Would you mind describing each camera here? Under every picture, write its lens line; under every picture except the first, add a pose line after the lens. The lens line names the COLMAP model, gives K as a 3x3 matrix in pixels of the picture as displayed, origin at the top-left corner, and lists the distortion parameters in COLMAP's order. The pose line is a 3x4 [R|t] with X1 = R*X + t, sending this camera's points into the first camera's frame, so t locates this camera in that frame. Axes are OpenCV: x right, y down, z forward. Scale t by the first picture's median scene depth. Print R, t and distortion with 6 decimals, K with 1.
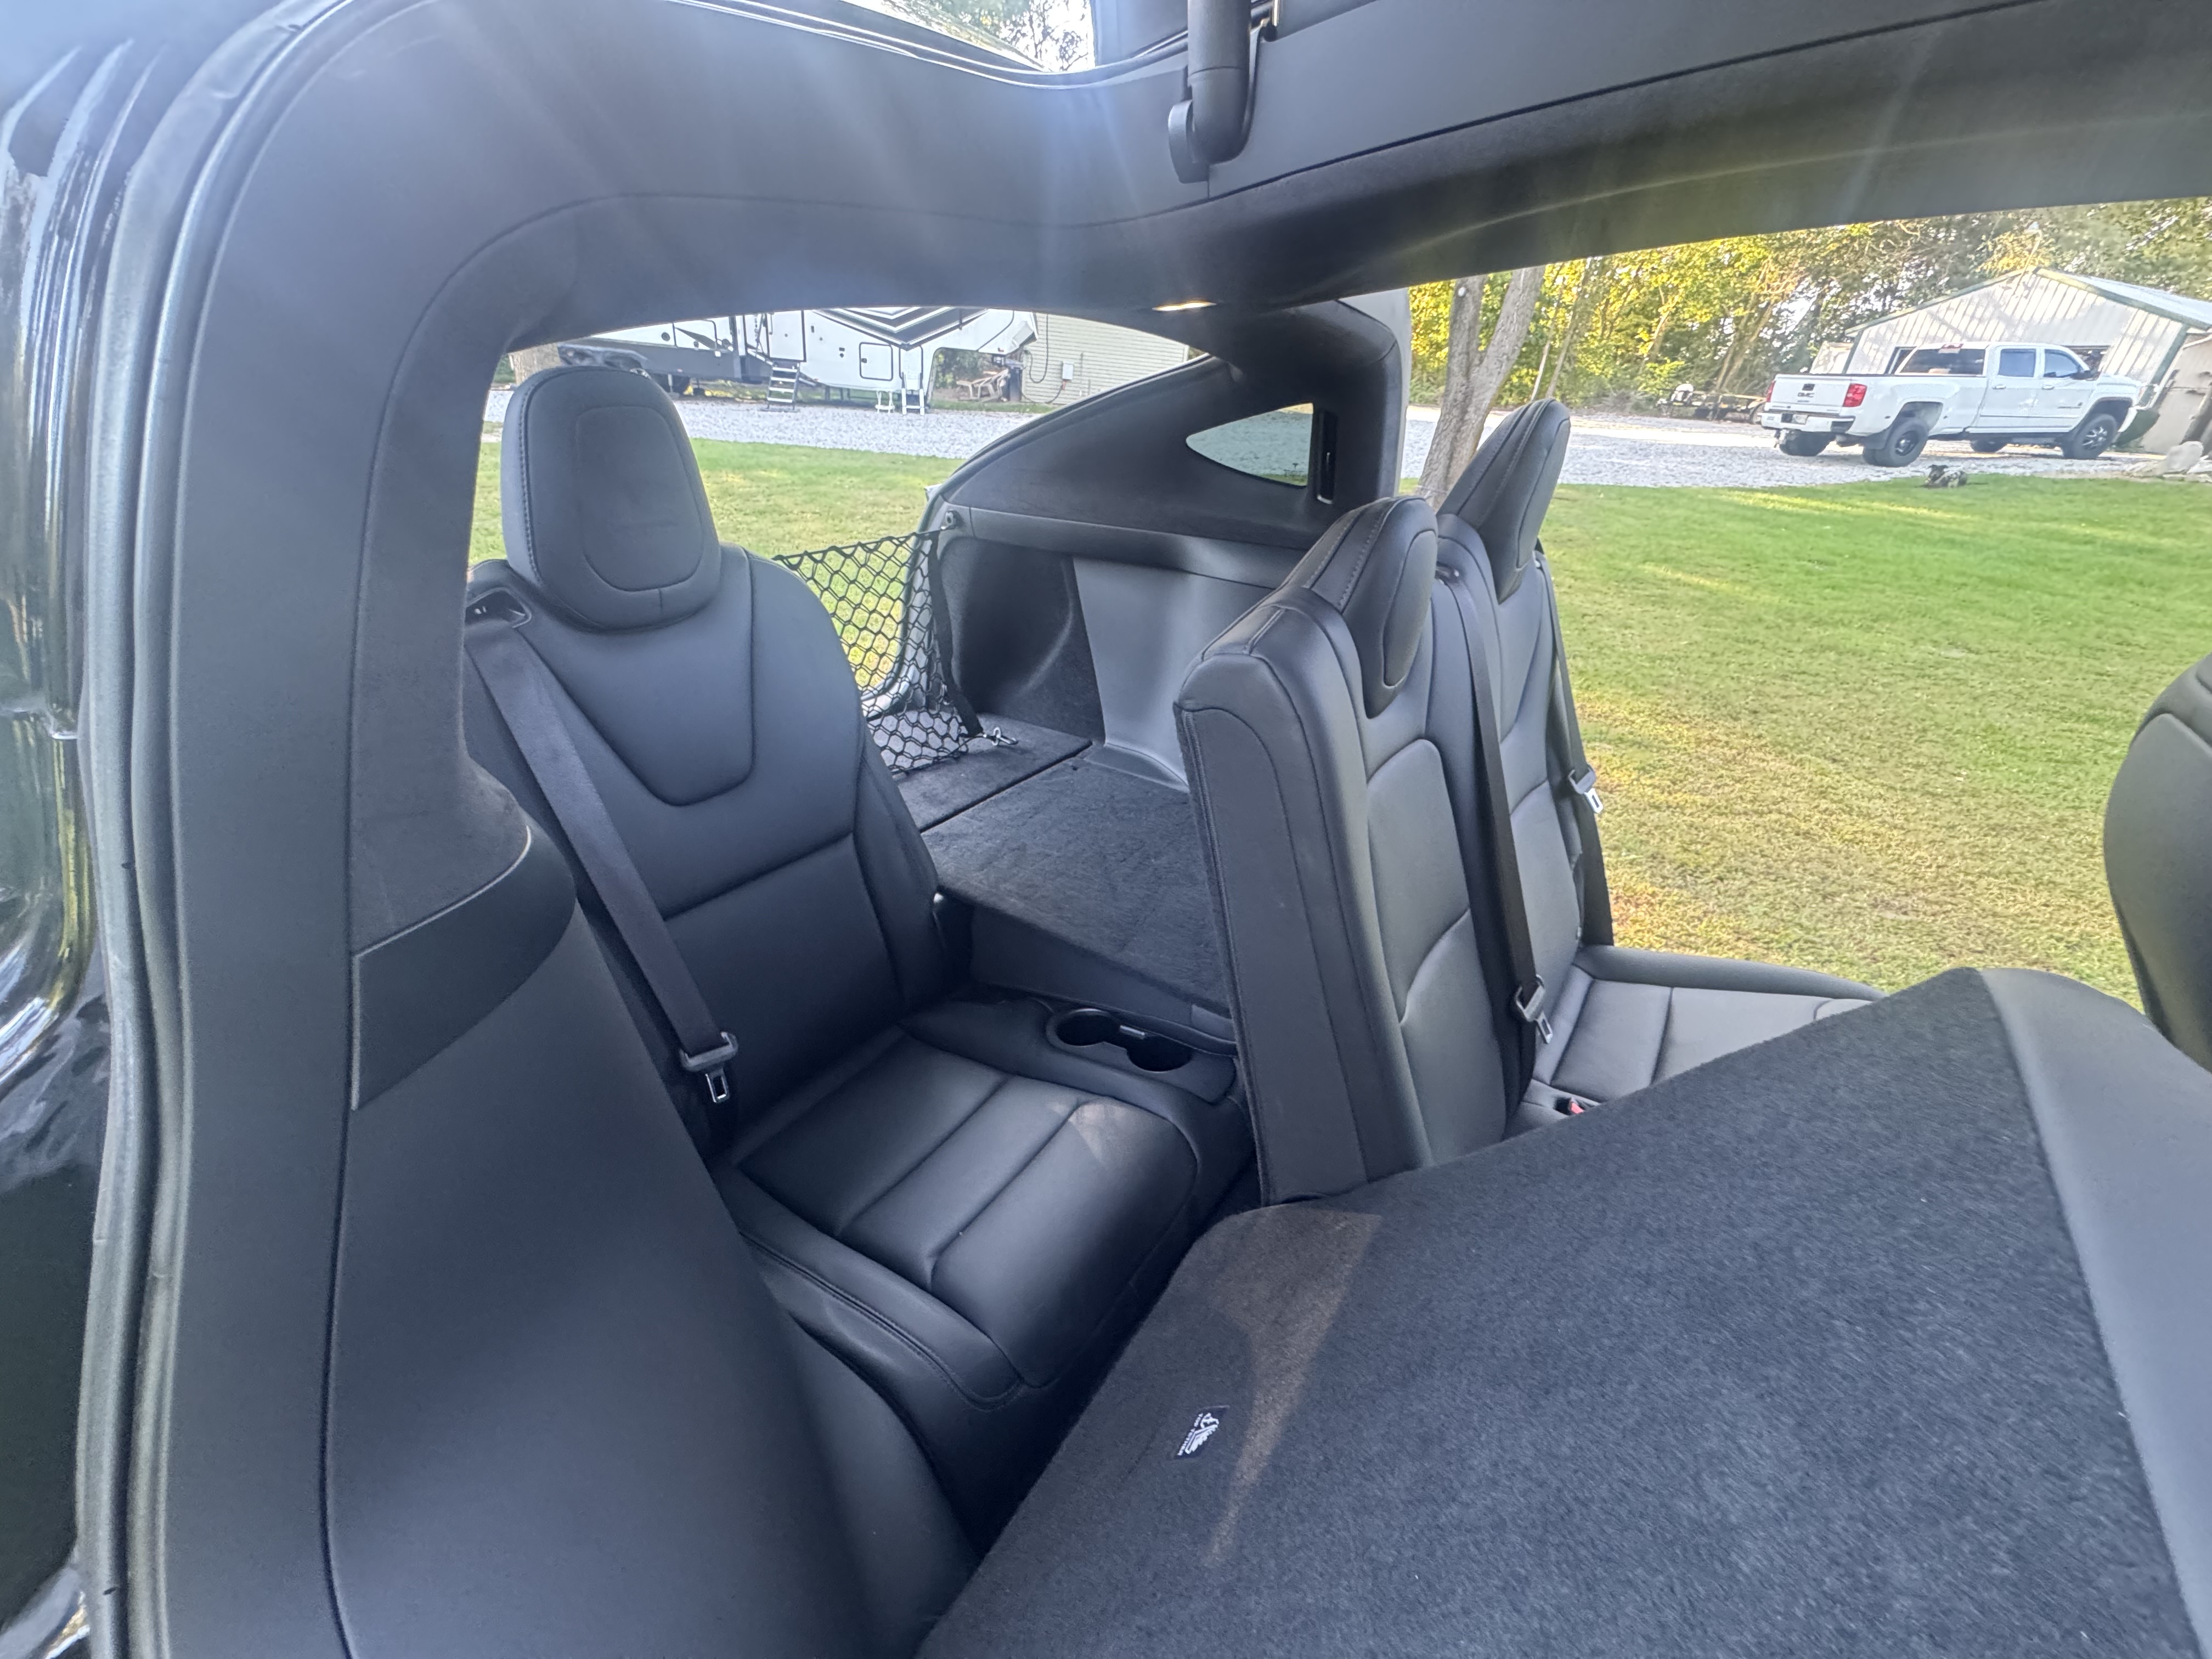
lens RADIAL K [[891.1, 0, 1102.7], [0, 891.1, 831.3], [0, 0, 1]] dist [-0.002087, 0.000027]
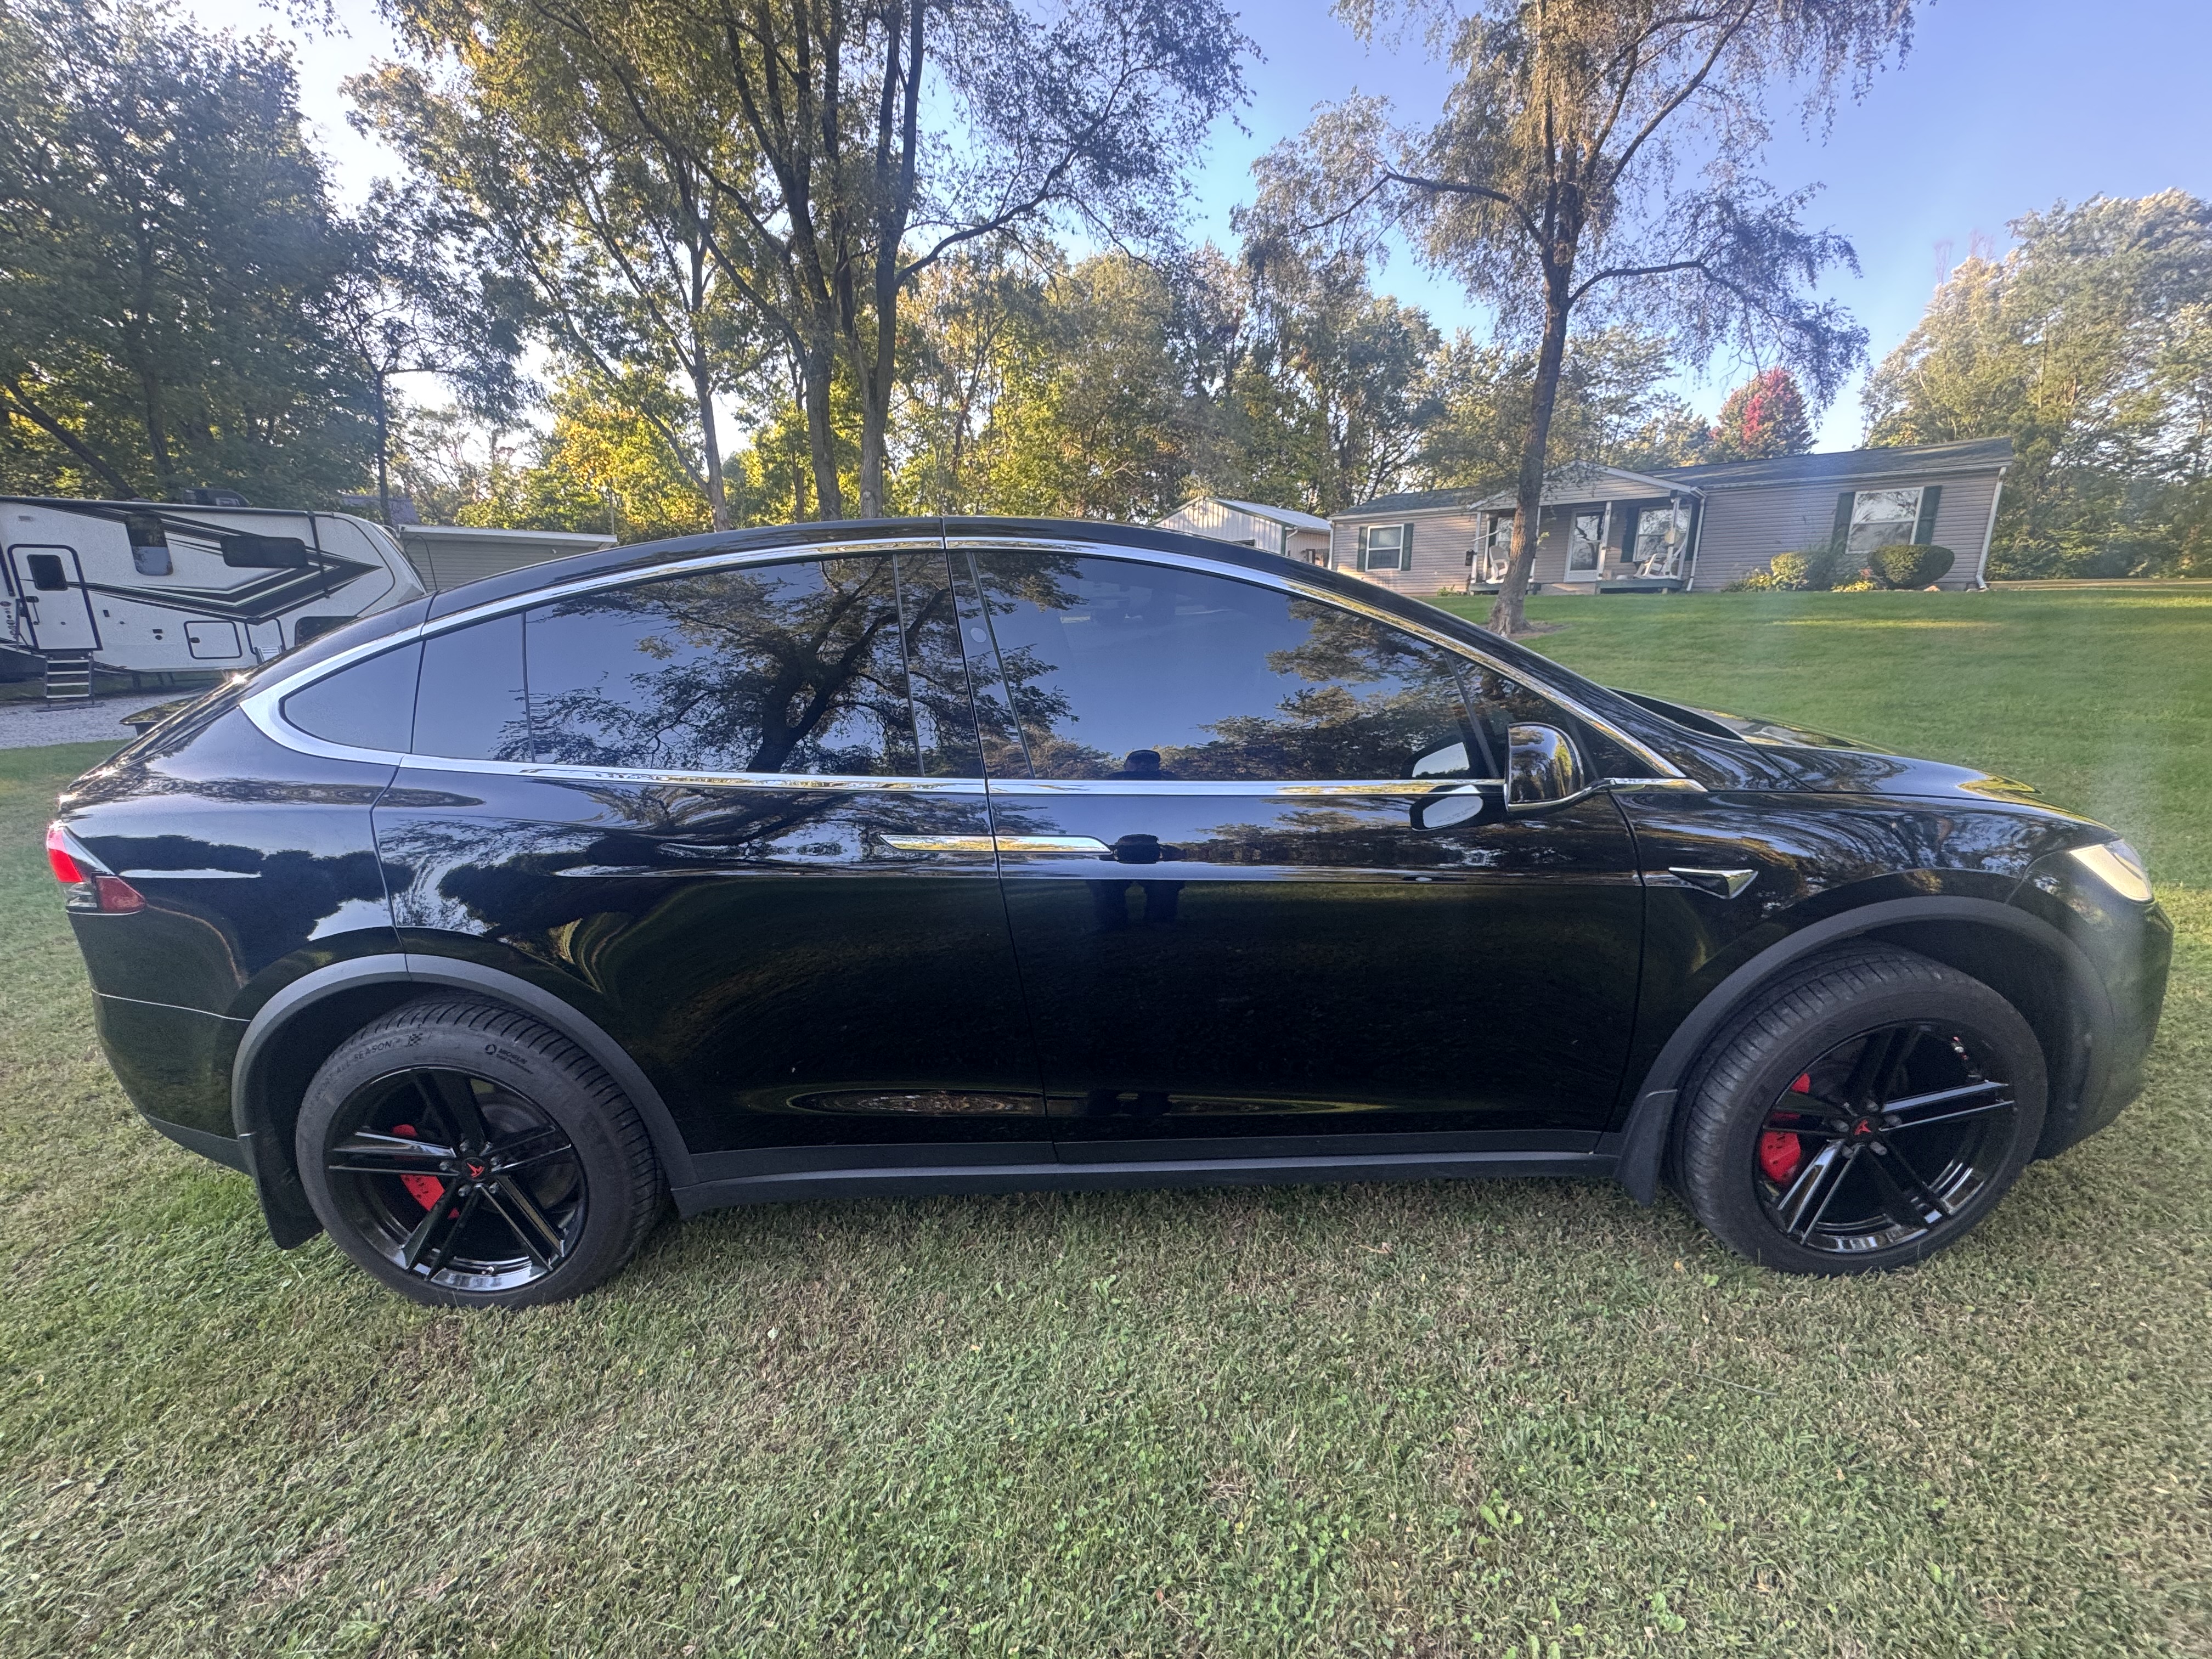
lens RADIAL K [[892.5, 0, 1101.6], [0, 892.5, 830.5], [0, 0, 1]] dist [-0.001013, -0.000014]
pose [[0.831972, -0.223558, 0.507784, -0.020456], [0.326657, 0.937156, -0.122613, 0.060803], [-0.448461, 0.267882, 0.852714, -0.131228]]
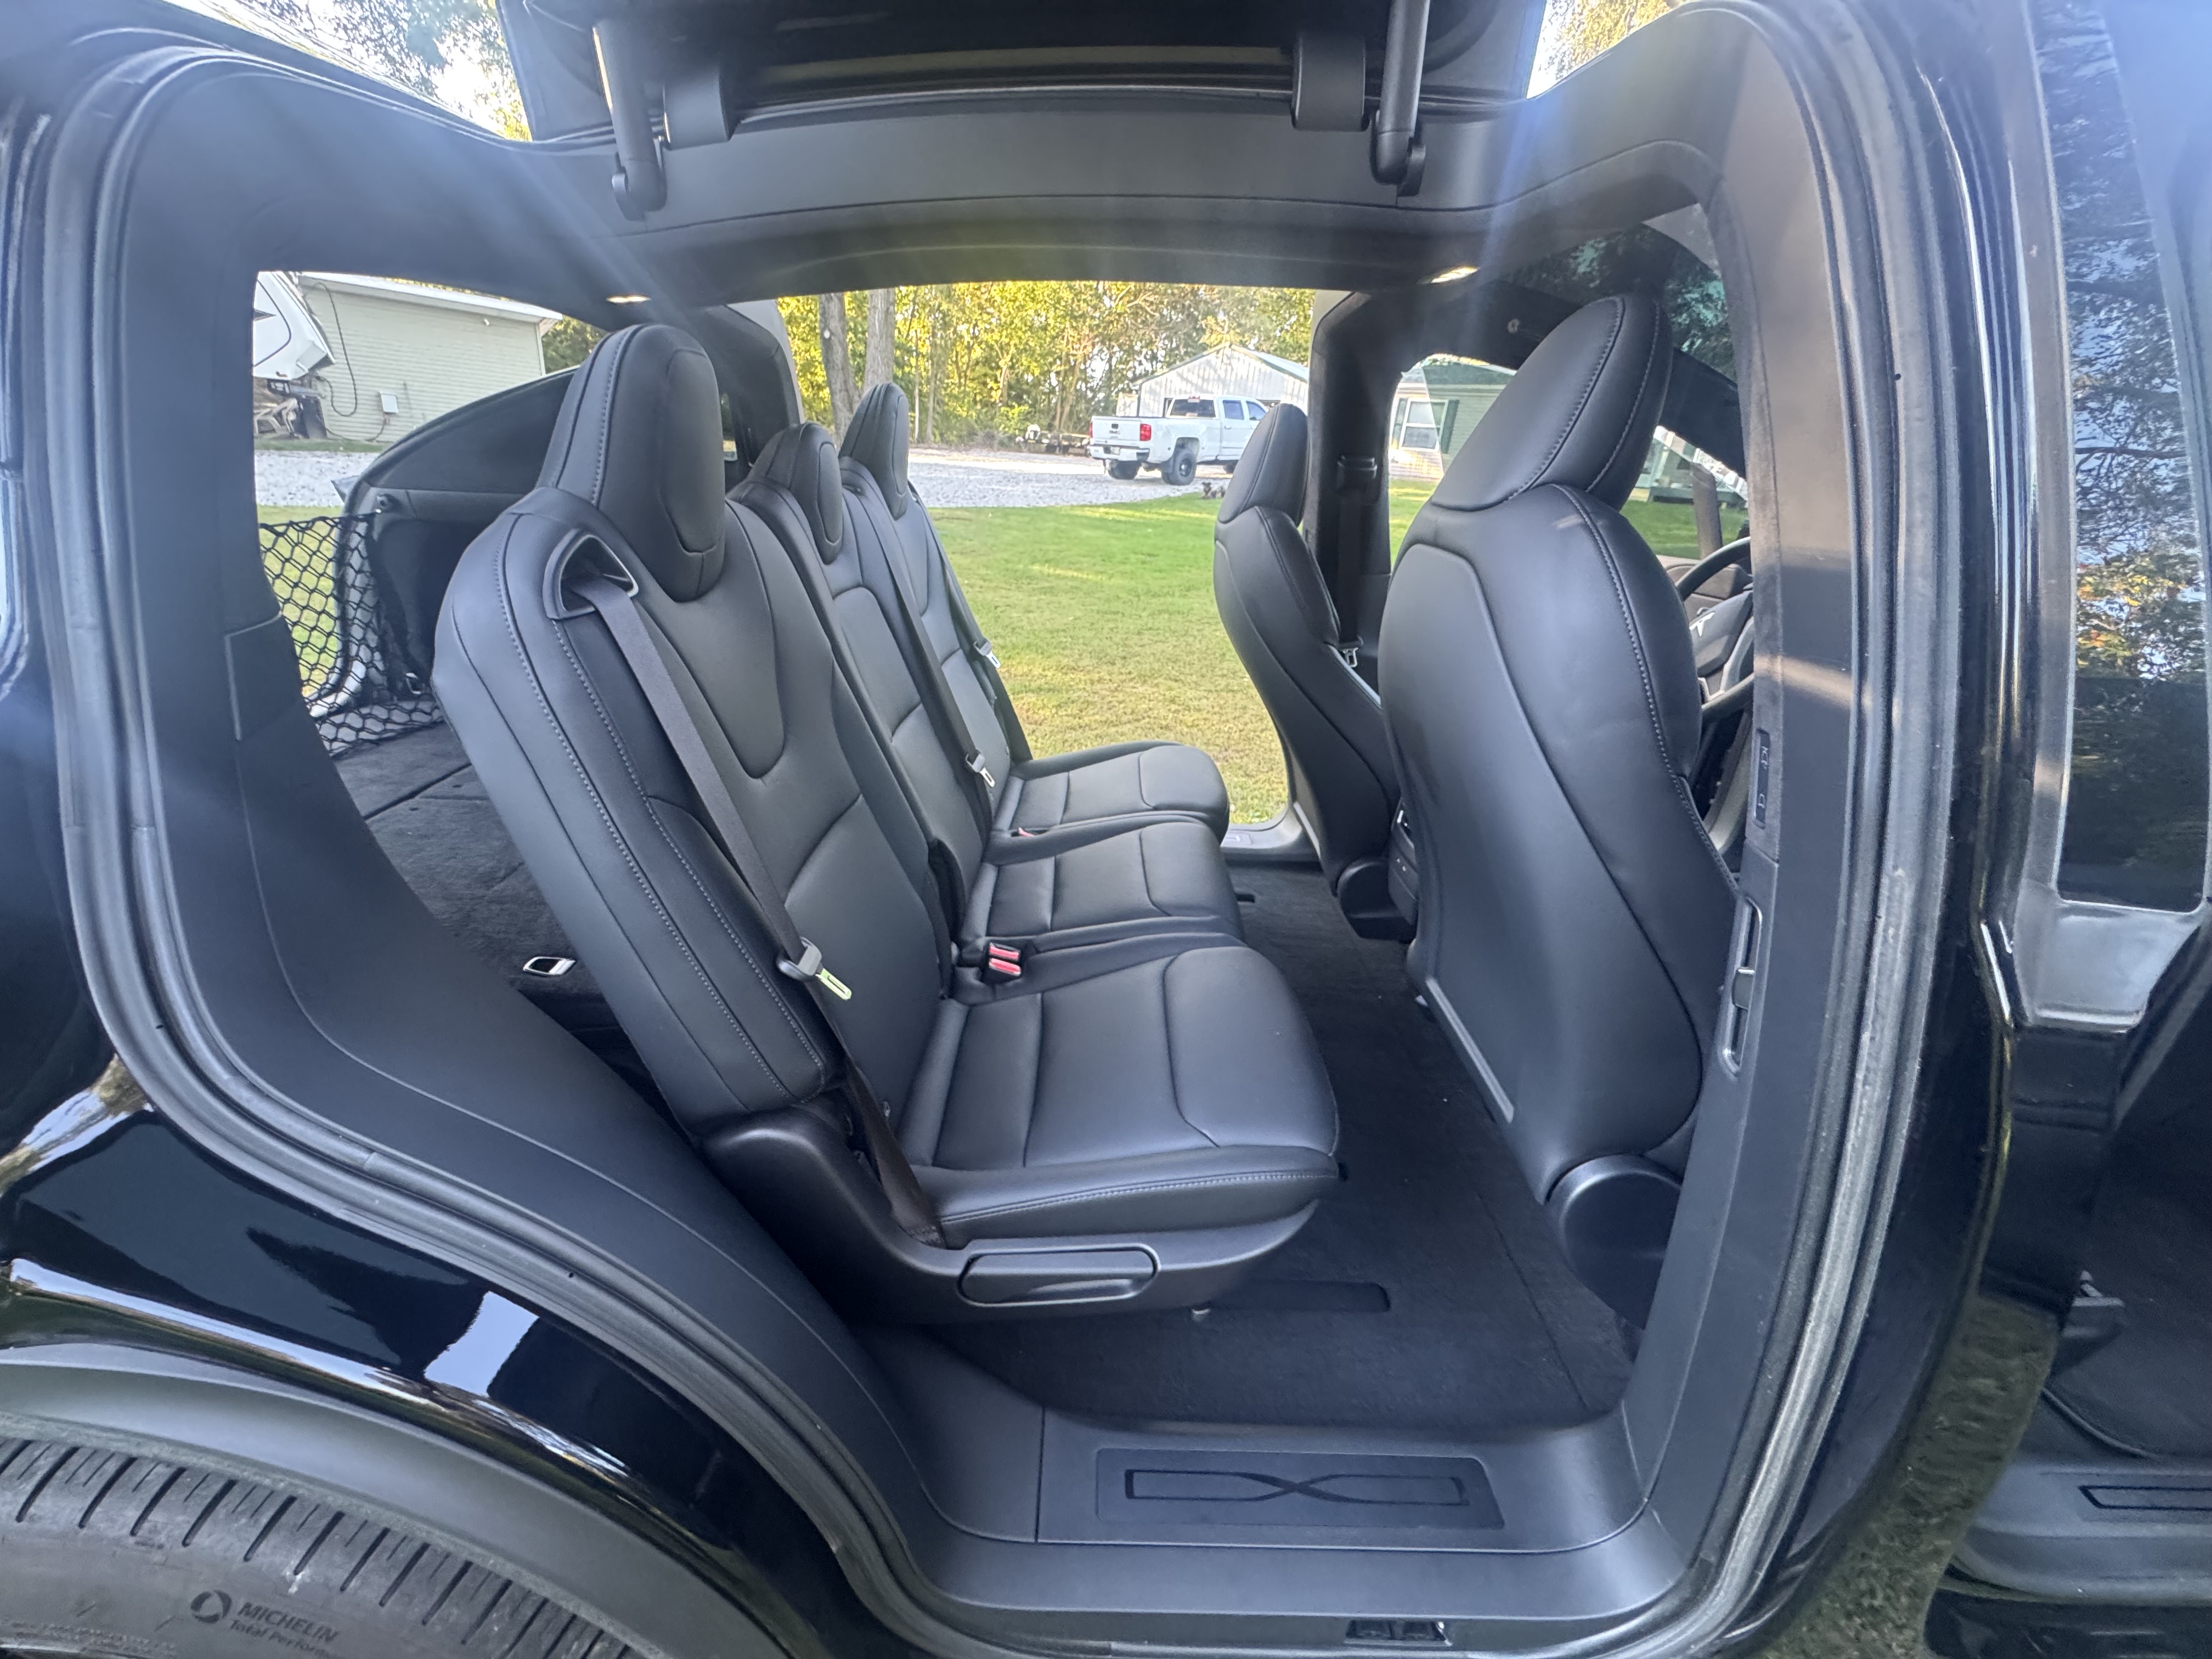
lens RADIAL K [[891.1, 0, 1102.7], [0, 891.1, 831.3], [0, 0, 1]] dist [-0.002087, 0.000027]
pose [[0.826658, -0.225635, 0.515485, -0.011349], [0.244778, 0.969063, 0.031635, 0.021285], [-0.506675, 0.100028, 0.856315, -0.029746]]
